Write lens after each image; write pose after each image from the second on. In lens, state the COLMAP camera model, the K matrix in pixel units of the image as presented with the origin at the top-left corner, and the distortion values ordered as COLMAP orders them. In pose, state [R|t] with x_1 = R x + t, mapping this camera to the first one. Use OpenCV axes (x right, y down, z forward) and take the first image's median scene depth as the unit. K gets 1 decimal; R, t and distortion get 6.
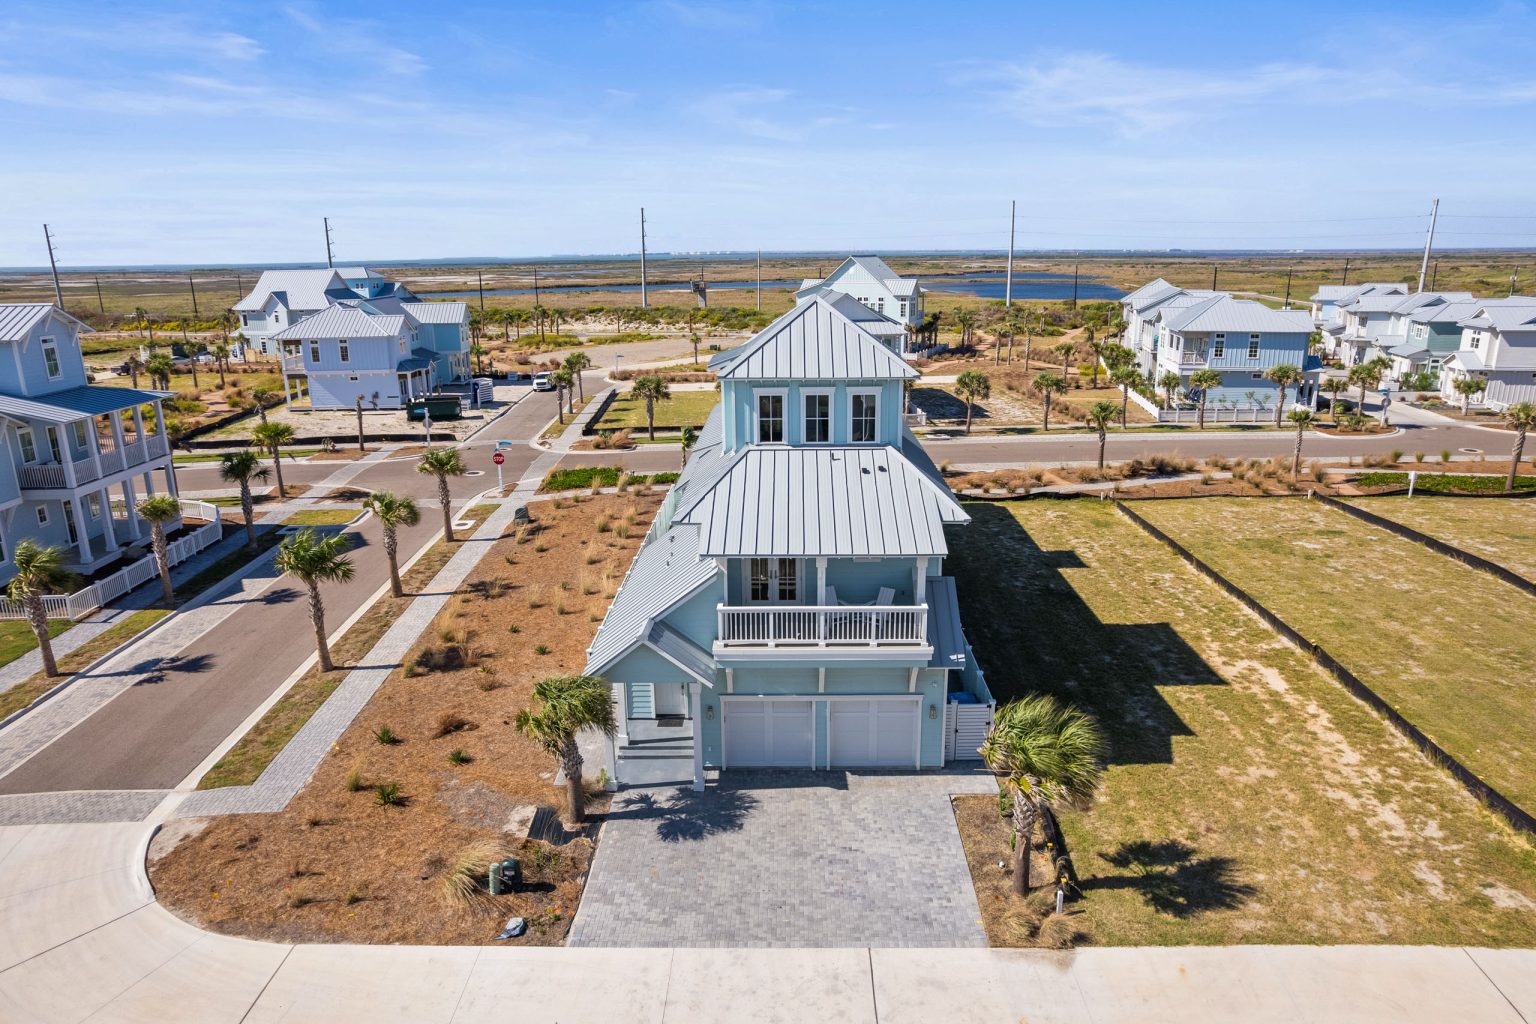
lens RADIAL K [[958.3, 0, 768.0], [0, 958.3, 512.0], [0, 0, 1]] dist [-0.053896, -0.000277]
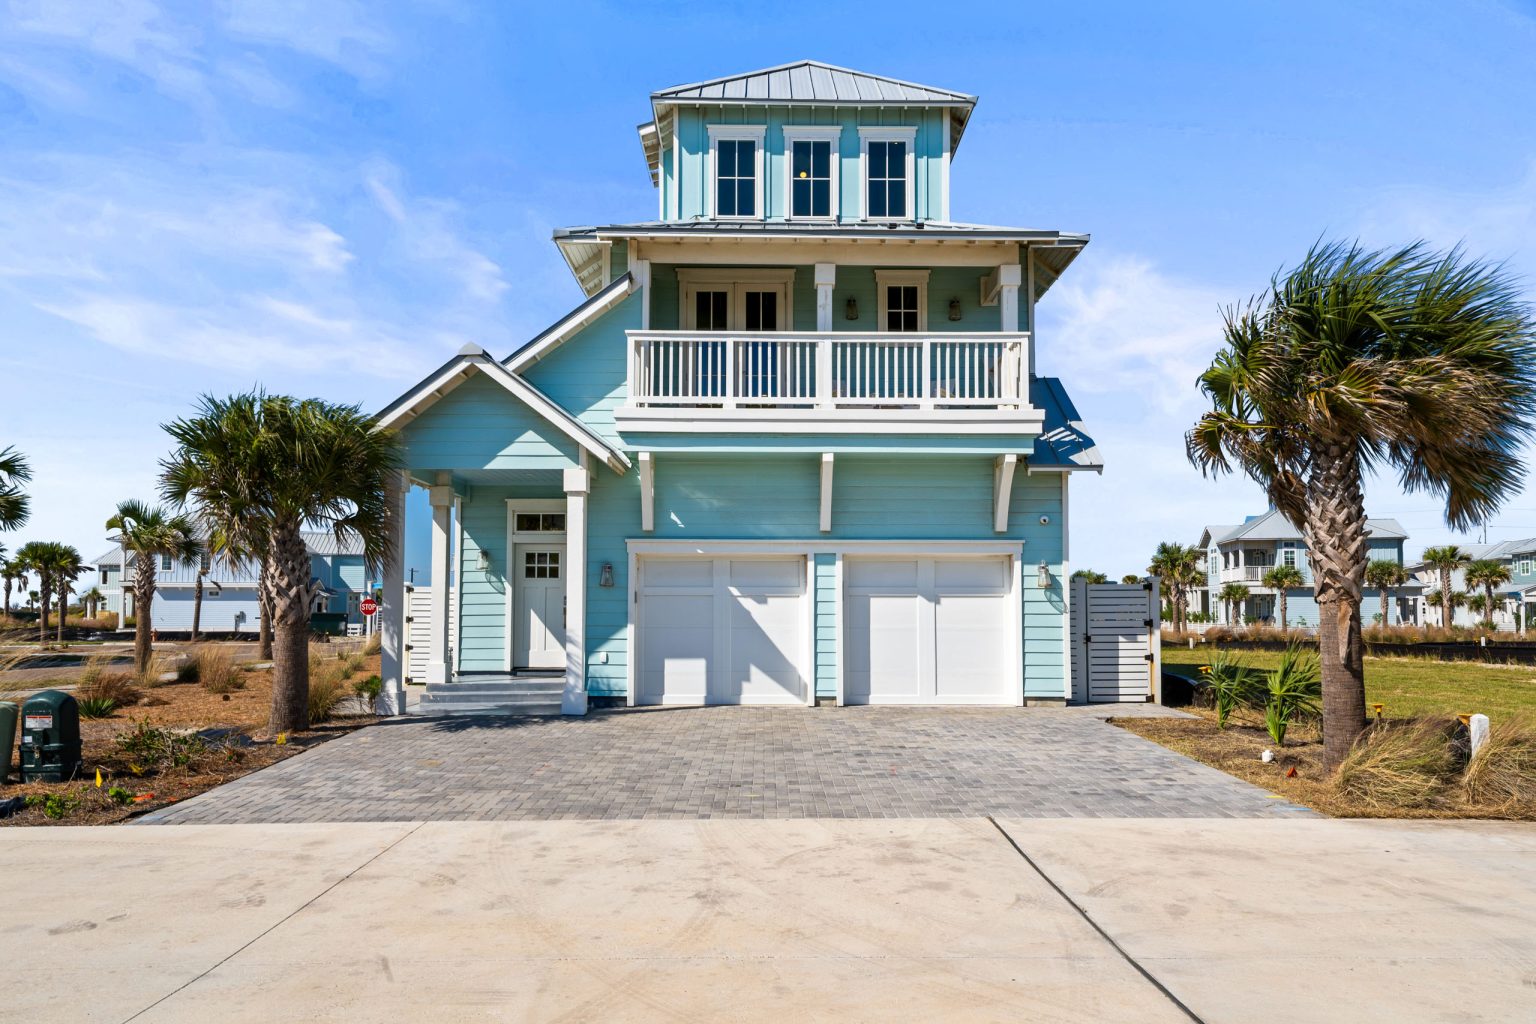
lens RADIAL K [[1093.8, 0, 773.4], [0, 1093.8, 513.9], [0, 0, 1]] dist [0.028706, 0.000780]
pose [[0.999443, 0.015438, 0.029577, 0.012412], [-0.005819, 0.953576, -0.301097, 0.435950], [-0.032852, 0.300757, 0.953135, 0.532989]]
